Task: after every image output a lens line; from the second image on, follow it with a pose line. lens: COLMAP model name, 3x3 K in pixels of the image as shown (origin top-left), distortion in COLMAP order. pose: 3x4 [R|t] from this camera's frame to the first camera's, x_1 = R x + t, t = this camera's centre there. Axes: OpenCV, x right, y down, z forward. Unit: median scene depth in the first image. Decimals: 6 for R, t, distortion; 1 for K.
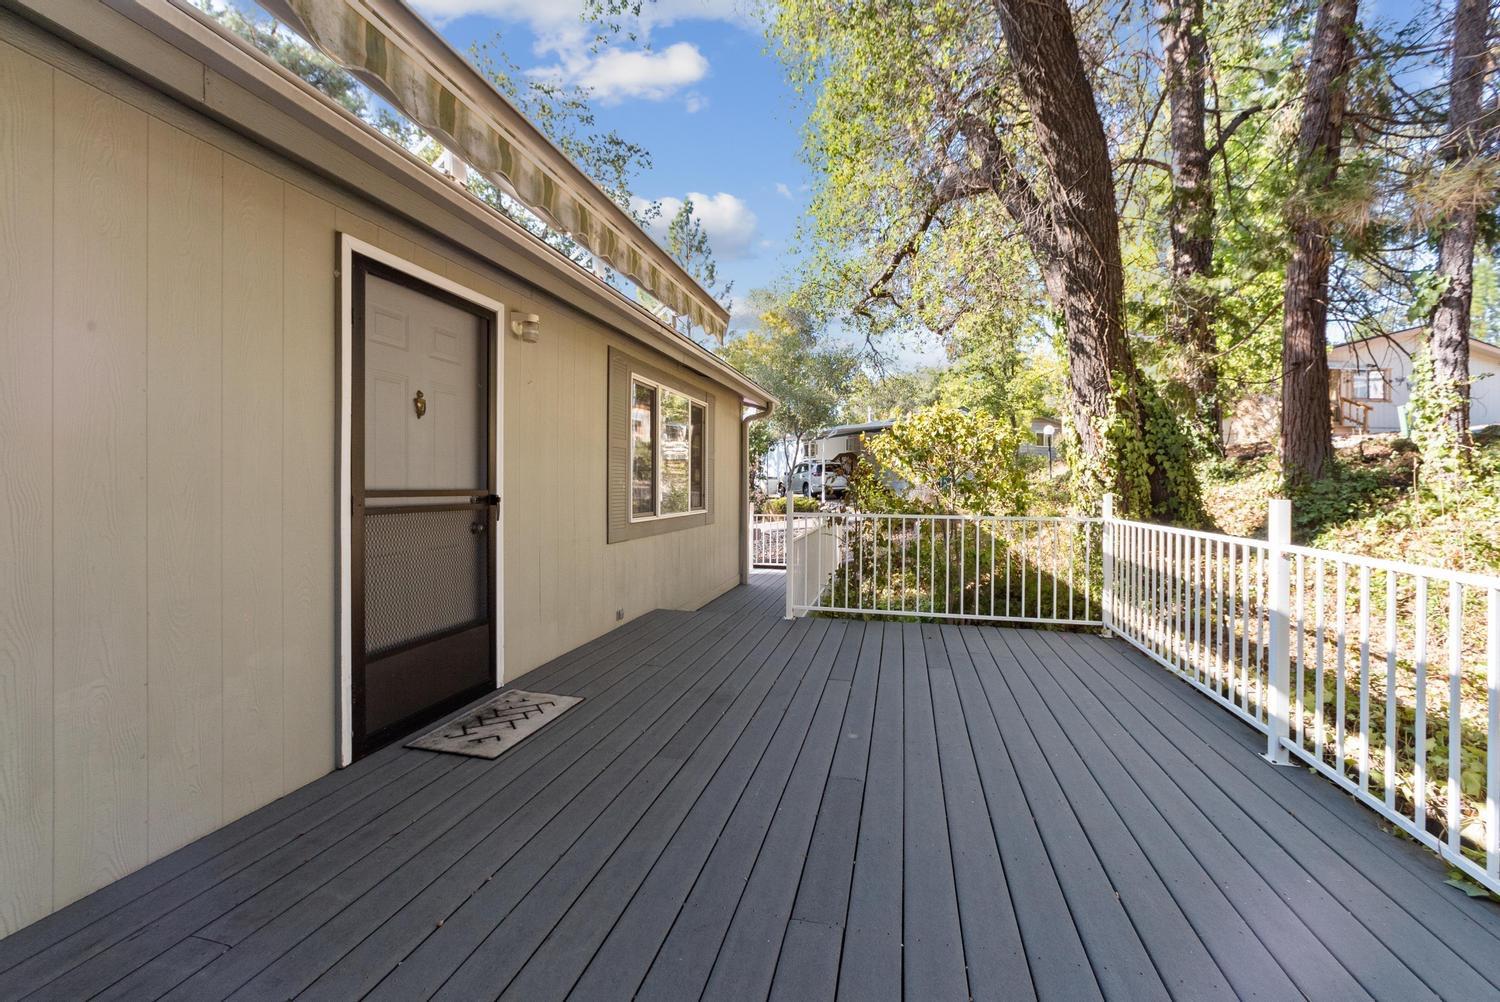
lens RADIAL K [[609.3, 0, 756.0], [0, 609.3, 480.8], [0, 0, 1]] dist [-0.000545, 0.000599]
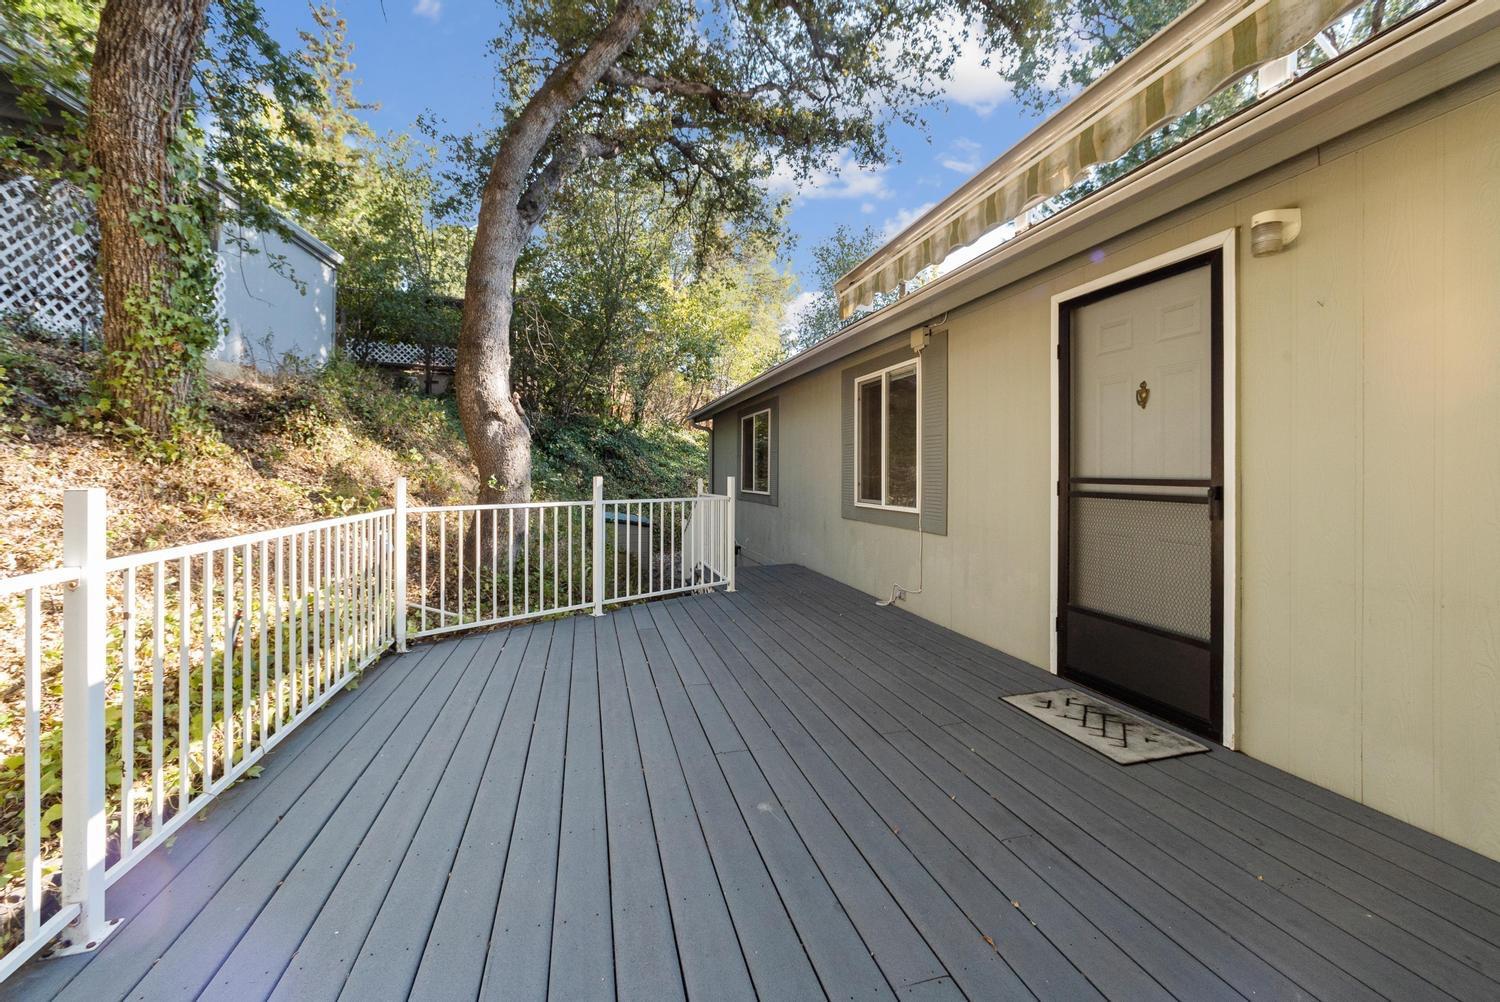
lens RADIAL K [[609.3, 0, 756.0], [0, 609.3, 480.8], [0, 0, 1]] dist [-0.000545, 0.000599]
pose [[-0.873160, -0.004696, -0.487412, 0.514975], [-0.006796, 0.999974, 0.002539, 0.020954], [0.487387, 0.005530, -0.873168, 1.594637]]
